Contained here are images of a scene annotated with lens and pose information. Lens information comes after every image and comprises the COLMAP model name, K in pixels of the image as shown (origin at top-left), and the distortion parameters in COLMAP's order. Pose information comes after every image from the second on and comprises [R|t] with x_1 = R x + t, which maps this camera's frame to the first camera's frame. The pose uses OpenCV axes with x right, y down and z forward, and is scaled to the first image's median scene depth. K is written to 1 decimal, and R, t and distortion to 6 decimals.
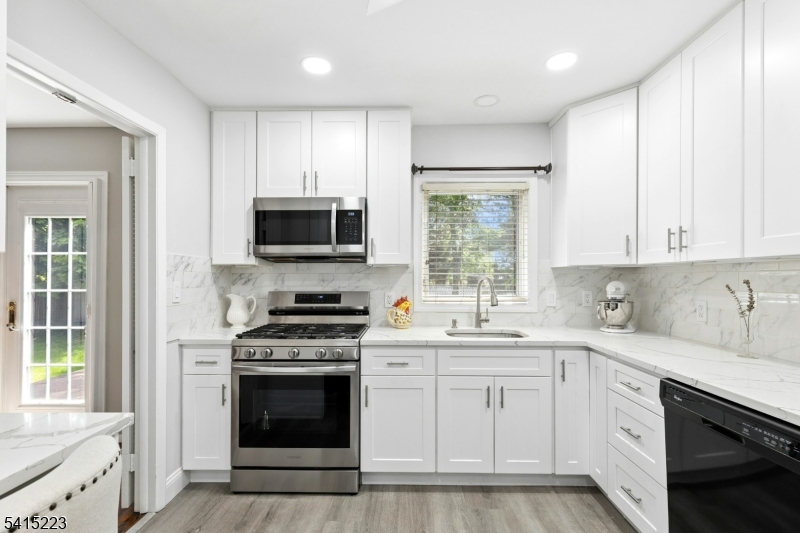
lens RADIAL K [[369.0, 0, 401.5], [0, 369.0, 277.3], [0, 0, 1]] dist [0.004552, 0.000401]
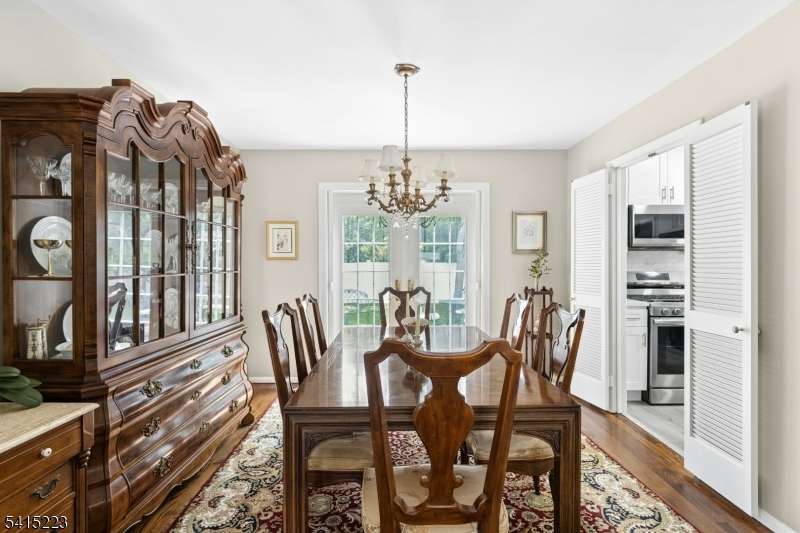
lens RADIAL K [[385.2, 0, 400.0], [0, 385.2, 266.5], [0, 0, 1]] dist [-0.000052, -0.000050]
pose [[0.999875, -0.001459, 0.015743, -1.356120], [0.001288, 0.999940, 0.010841, 0.003214], [-0.015758, -0.010820, 0.999817, -0.488490]]
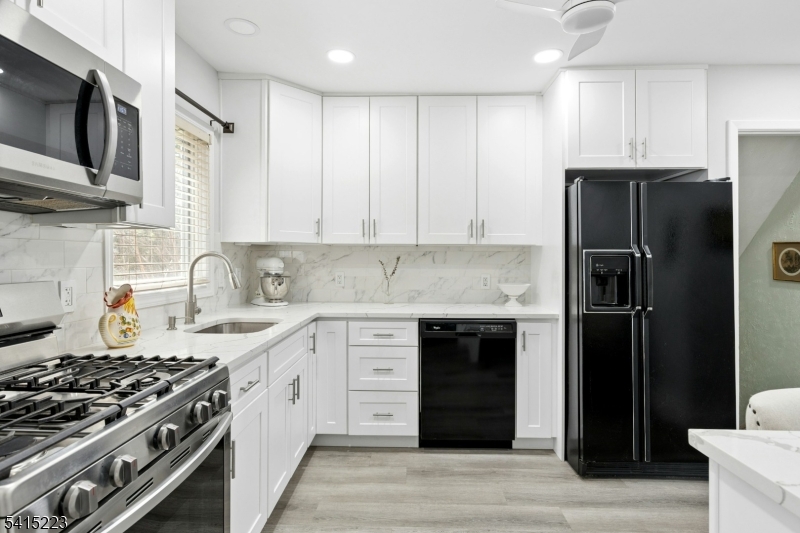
lens RADIAL K [[422.3, 0, 400.9], [0, 422.3, 256.2], [0, 0, 1]] dist [-0.000208, -0.000139]
pose [[0.010483, 0.005956, 0.999927, -0.666203], [-0.008680, 0.999945, -0.005866, 0.010599], [-0.999907, -0.008618, 0.010534, 0.661493]]
